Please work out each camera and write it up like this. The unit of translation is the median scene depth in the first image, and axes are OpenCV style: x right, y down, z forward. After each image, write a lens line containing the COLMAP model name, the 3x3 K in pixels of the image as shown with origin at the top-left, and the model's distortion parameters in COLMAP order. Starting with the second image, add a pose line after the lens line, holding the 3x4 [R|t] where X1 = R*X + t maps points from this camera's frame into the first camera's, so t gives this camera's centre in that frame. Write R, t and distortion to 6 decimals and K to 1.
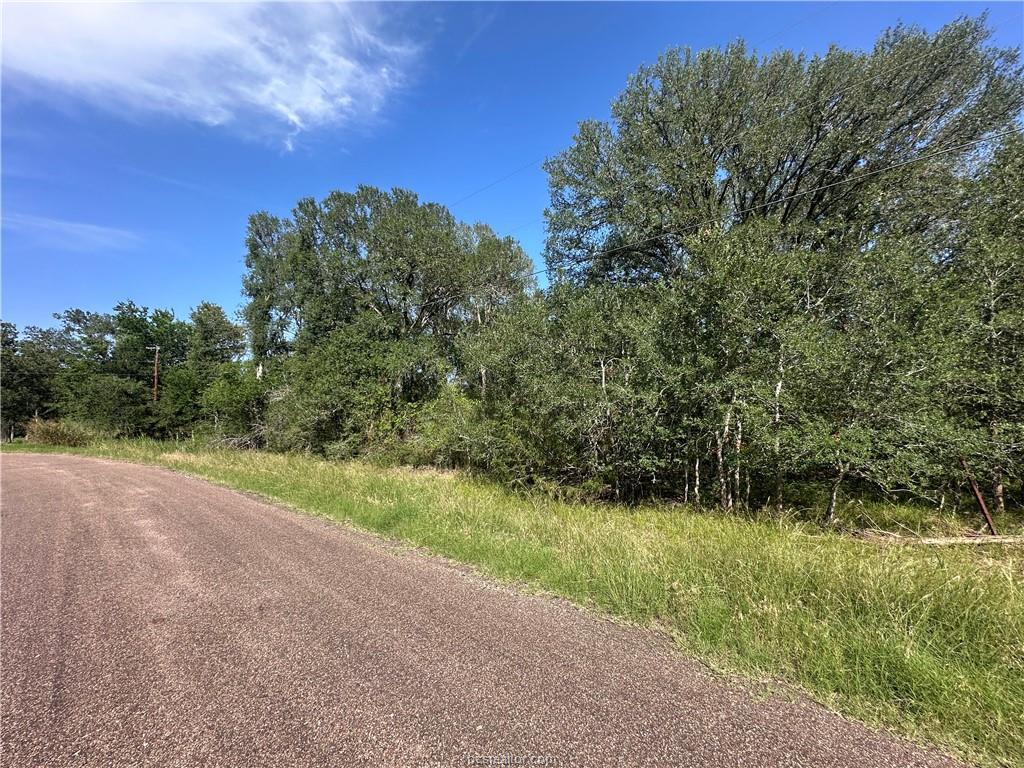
lens RADIAL K [[409.9, 0, 512.0], [0, 409.9, 384.0], [0, 0, 1]] dist [-0.003474, 0.000411]
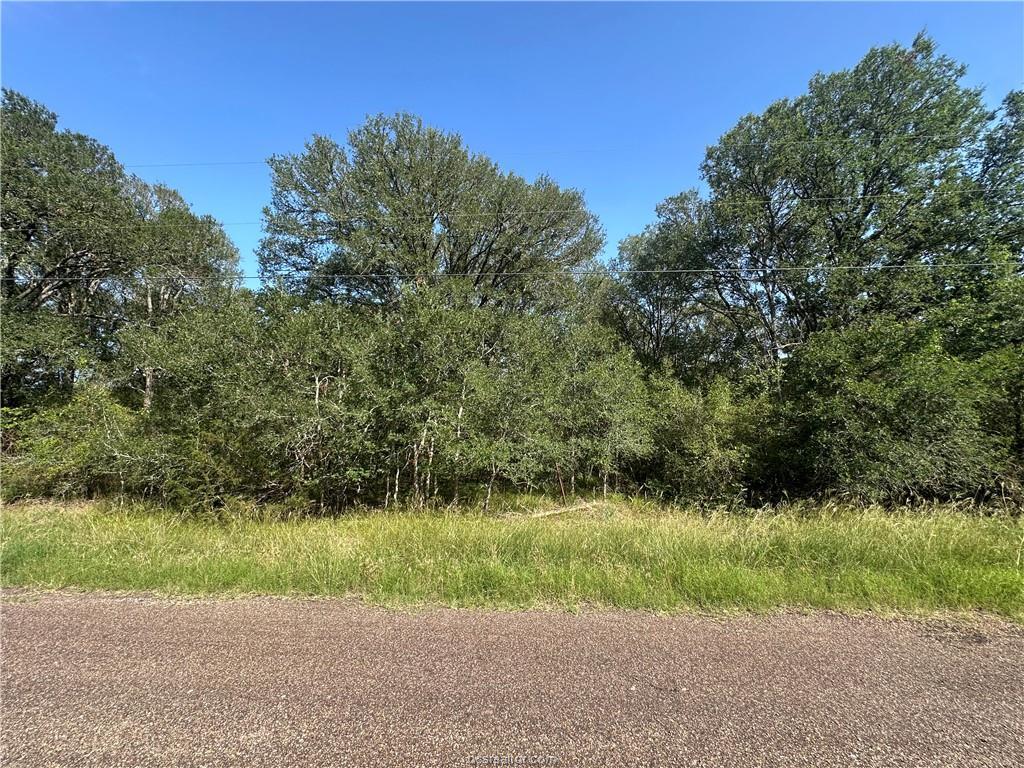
lens RADIAL K [[409.9, 0, 512.0], [0, 409.9, 384.0], [0, 0, 1]] dist [-0.003474, 0.000411]
pose [[0.780689, 0.085121, 0.619096, -0.033423], [-0.060950, 0.996328, -0.060128, -0.007581], [-0.621941, 0.009207, 0.783010, -0.108253]]
